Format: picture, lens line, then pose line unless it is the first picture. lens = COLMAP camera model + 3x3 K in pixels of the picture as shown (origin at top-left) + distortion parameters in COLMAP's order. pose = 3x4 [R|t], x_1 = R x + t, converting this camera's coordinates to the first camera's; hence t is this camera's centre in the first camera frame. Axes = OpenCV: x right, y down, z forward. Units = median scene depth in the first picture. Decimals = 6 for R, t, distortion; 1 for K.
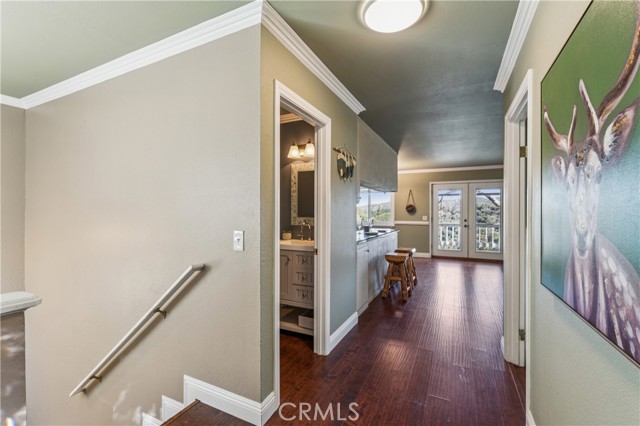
lens RADIAL K [[287.6, 0, 318.6], [0, 287.6, 212.2], [0, 0, 1]] dist [-0.000241, 0.001578]
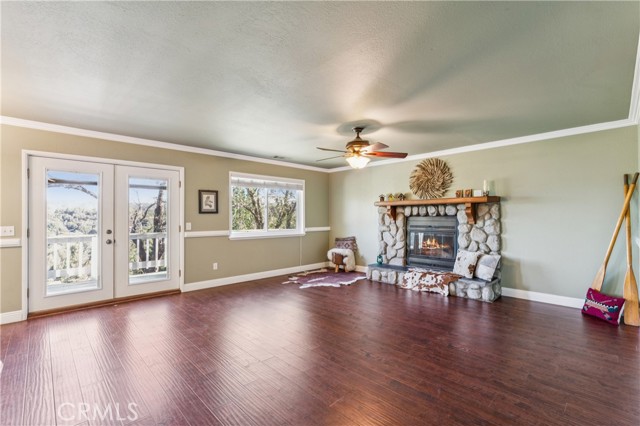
lens RADIAL K [[287.6, 0, 319.8], [0, 287.6, 214.2], [0, 0, 1]] dist [-0.000241, 0.001578]
pose [[0.338276, 0.004989, 0.941034, 0.126019], [0.005004, 0.999962, -0.007100, 0.001354], [-0.941034, 0.007111, 0.338239, 0.424527]]
